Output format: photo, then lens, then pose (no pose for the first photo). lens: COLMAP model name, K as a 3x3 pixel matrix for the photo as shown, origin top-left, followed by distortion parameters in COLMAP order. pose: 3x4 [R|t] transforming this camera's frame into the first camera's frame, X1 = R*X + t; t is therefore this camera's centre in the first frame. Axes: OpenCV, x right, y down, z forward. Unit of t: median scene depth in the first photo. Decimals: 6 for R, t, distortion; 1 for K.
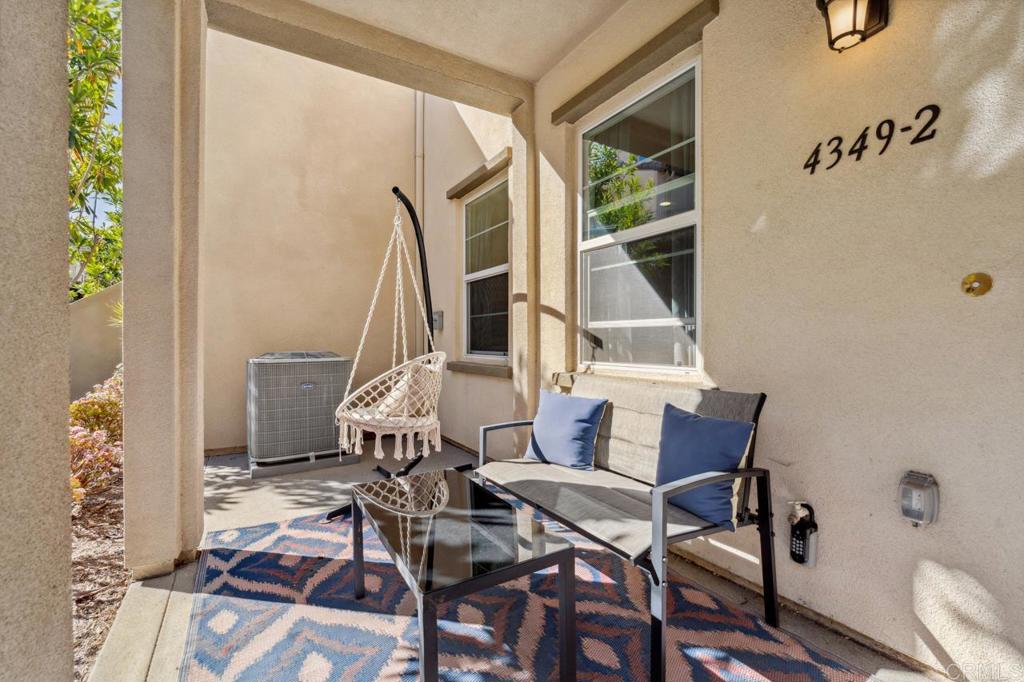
lens RADIAL K [[452.3, 0, 513.1], [0, 452.3, 341.5], [0, 0, 1]] dist [-0.015677, 0.000128]
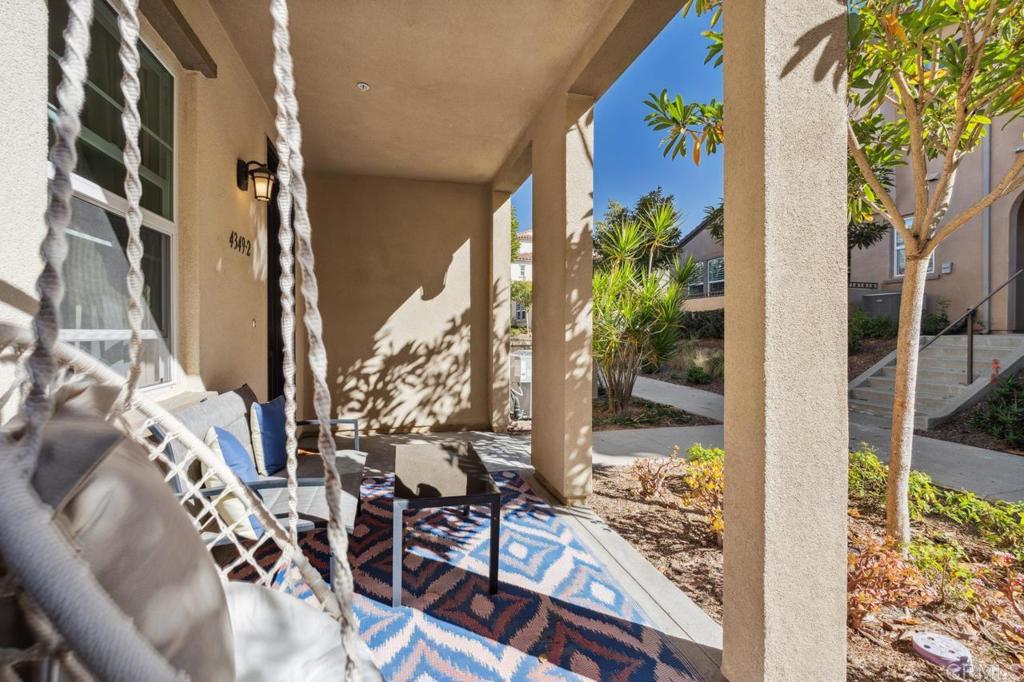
lens RADIAL K [[452.3, 0, 511.7], [0, 452.3, 337.9], [0, 0, 1]] dist [-0.015677, 0.000128]
pose [[-0.960176, -0.006607, 0.279316, -0.703318], [-0.004434, 0.999955, 0.008413, -0.058473], [-0.279359, 0.006840, -0.960162, 2.085100]]
